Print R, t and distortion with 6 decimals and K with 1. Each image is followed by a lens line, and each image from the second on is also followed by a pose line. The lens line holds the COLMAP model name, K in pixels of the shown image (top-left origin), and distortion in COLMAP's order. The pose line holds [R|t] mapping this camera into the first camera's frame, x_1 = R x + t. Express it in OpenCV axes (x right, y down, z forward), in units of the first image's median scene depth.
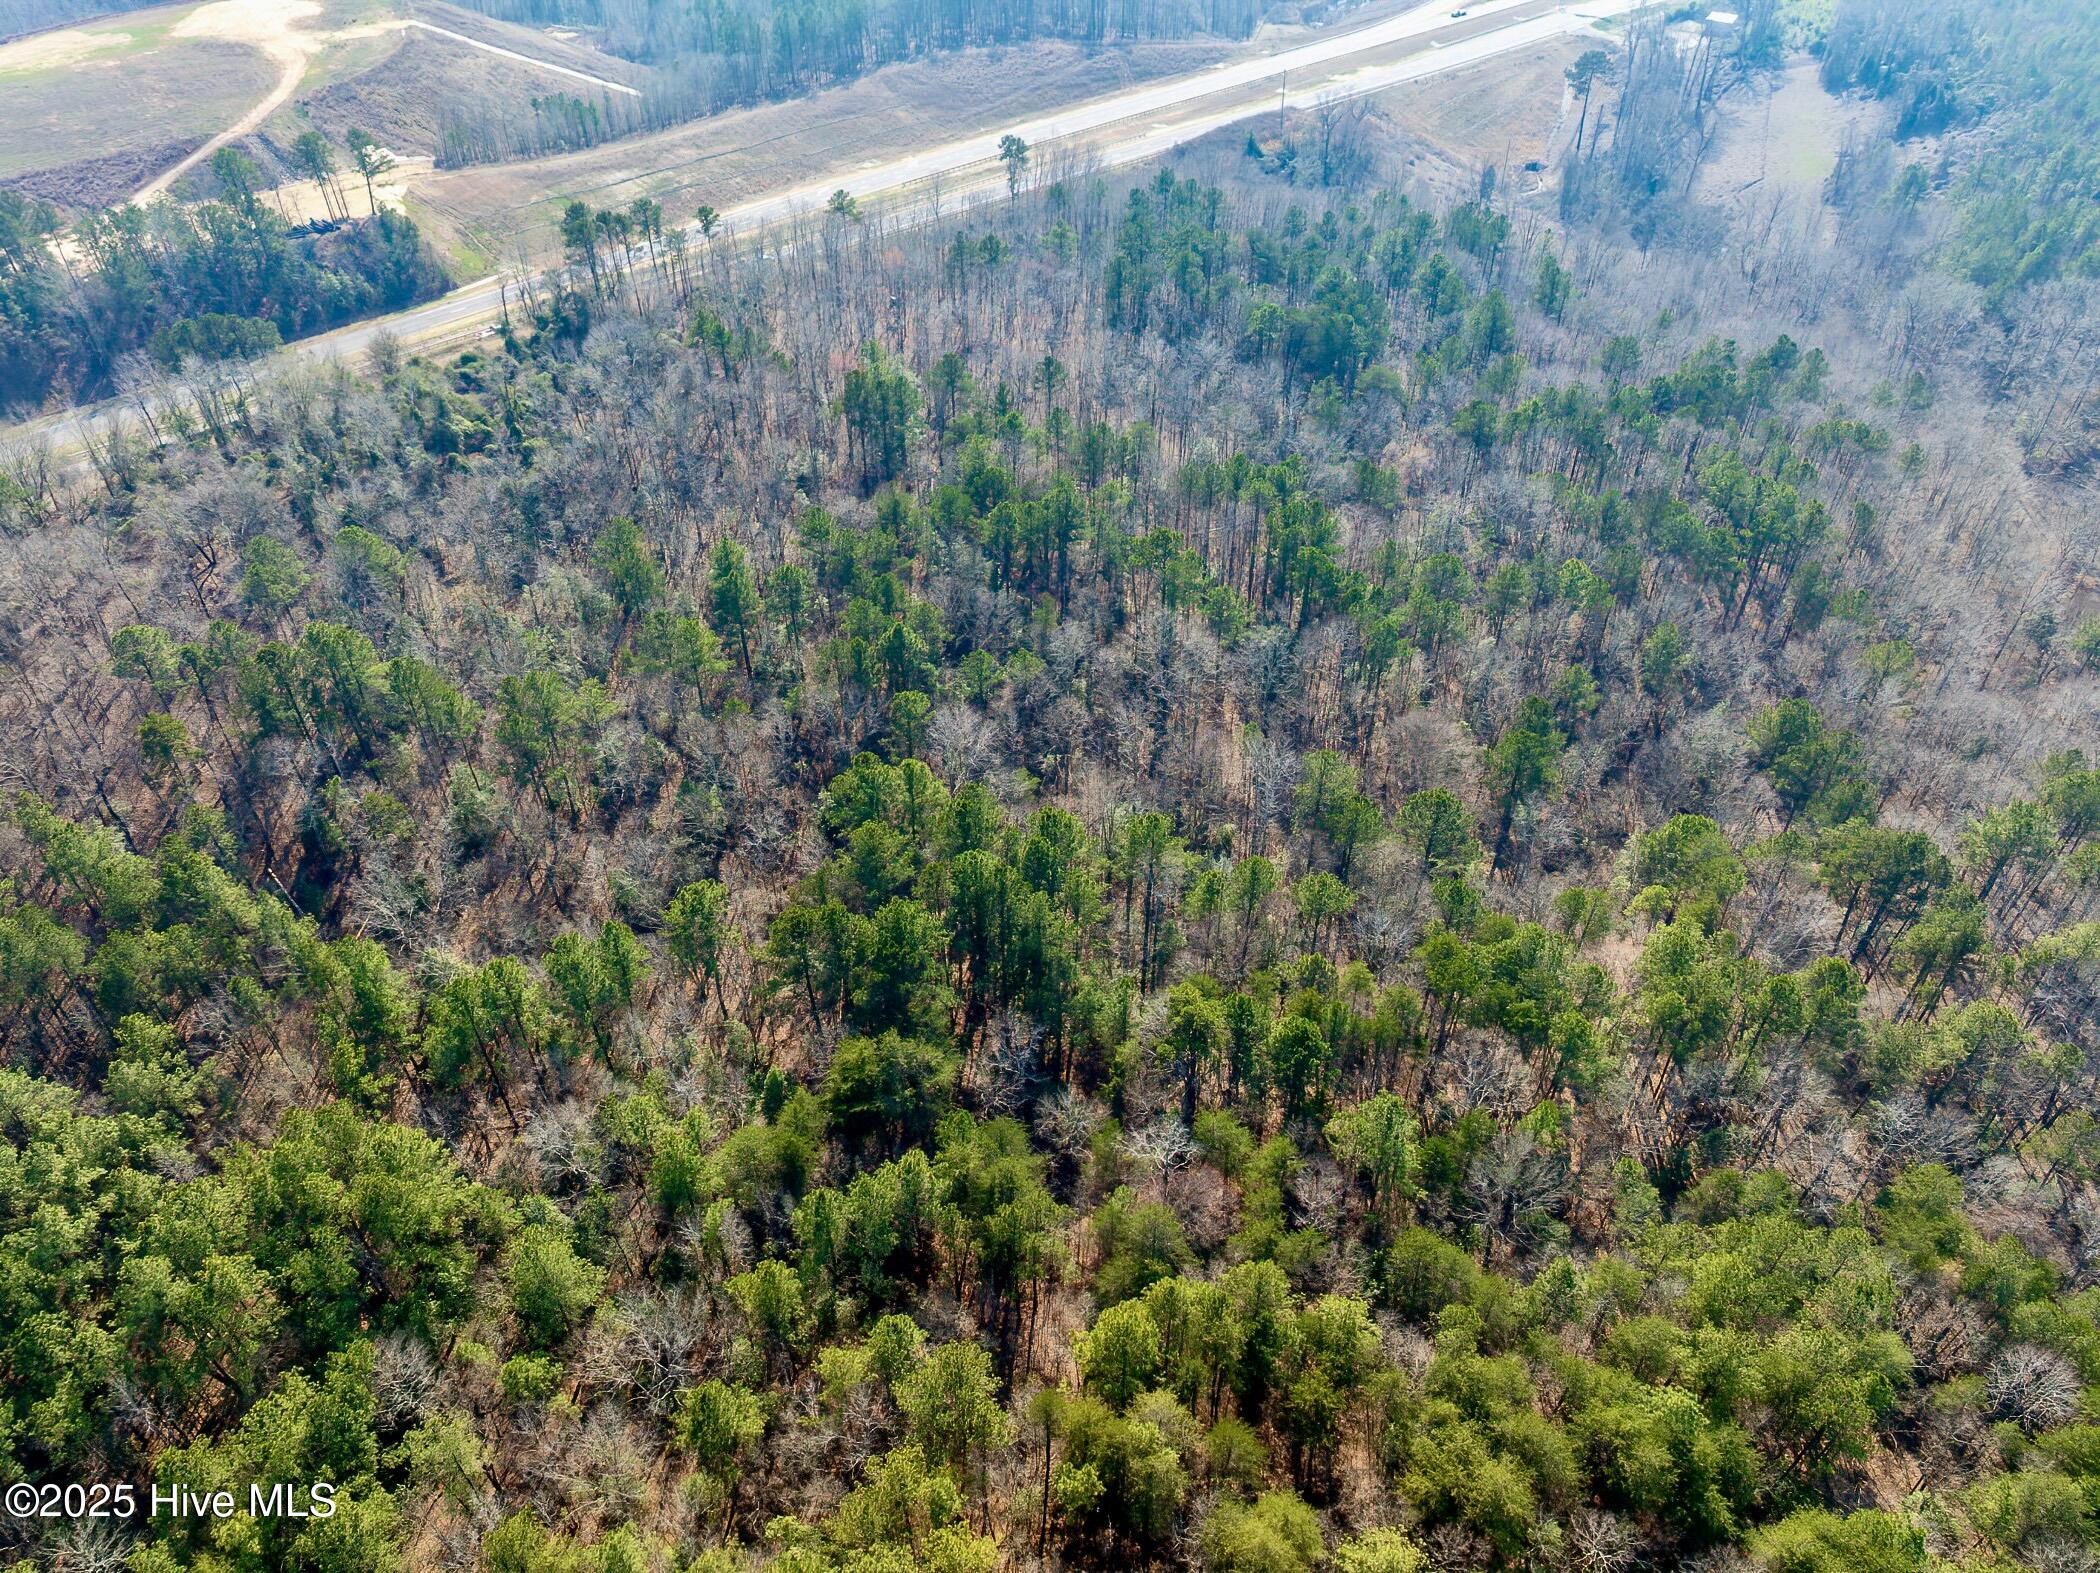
lens RADIAL K [[1482.7, 0, 1057.3], [0, 1482.7, 798.2], [0, 0, 1]] dist [-0.055525, 0.028194]
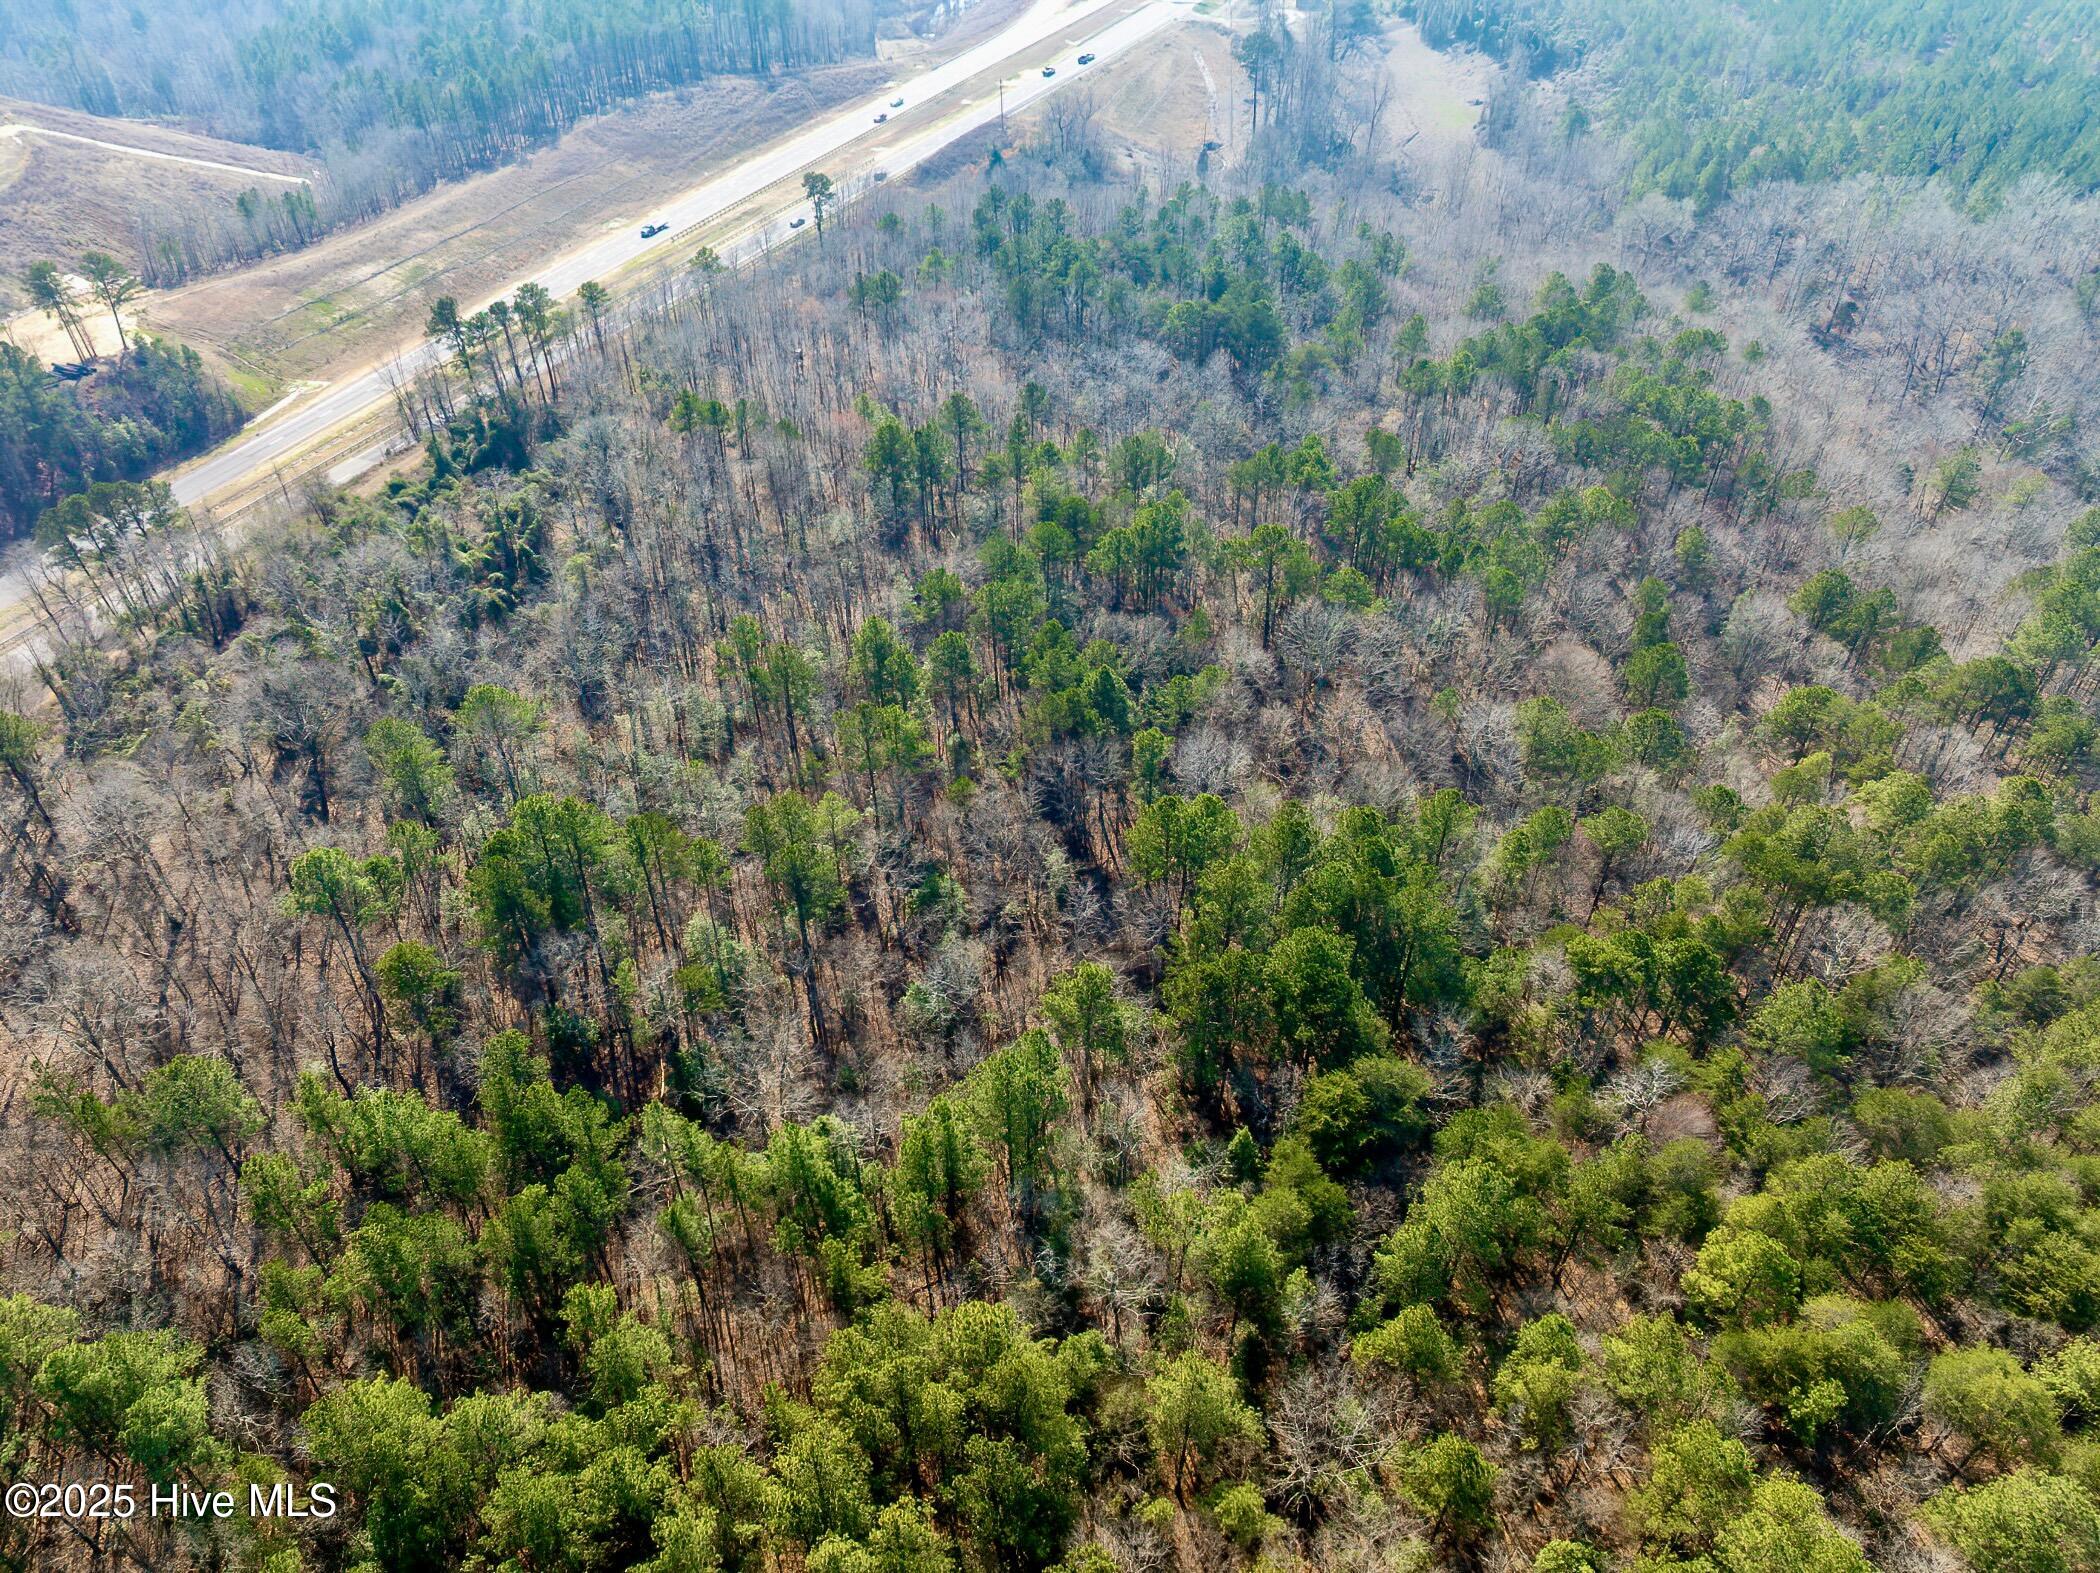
lens RADIAL K [[1482.7, 0, 1060.9], [0, 1482.7, 789.3], [0, 0, 1]] dist [-0.055525, 0.028194]
pose [[0.935907, -0.227927, 0.268566, -0.232103], [0.231767, 0.972609, 0.017767, -0.035325], [-0.265260, 0.045616, 0.963097, 0.043279]]
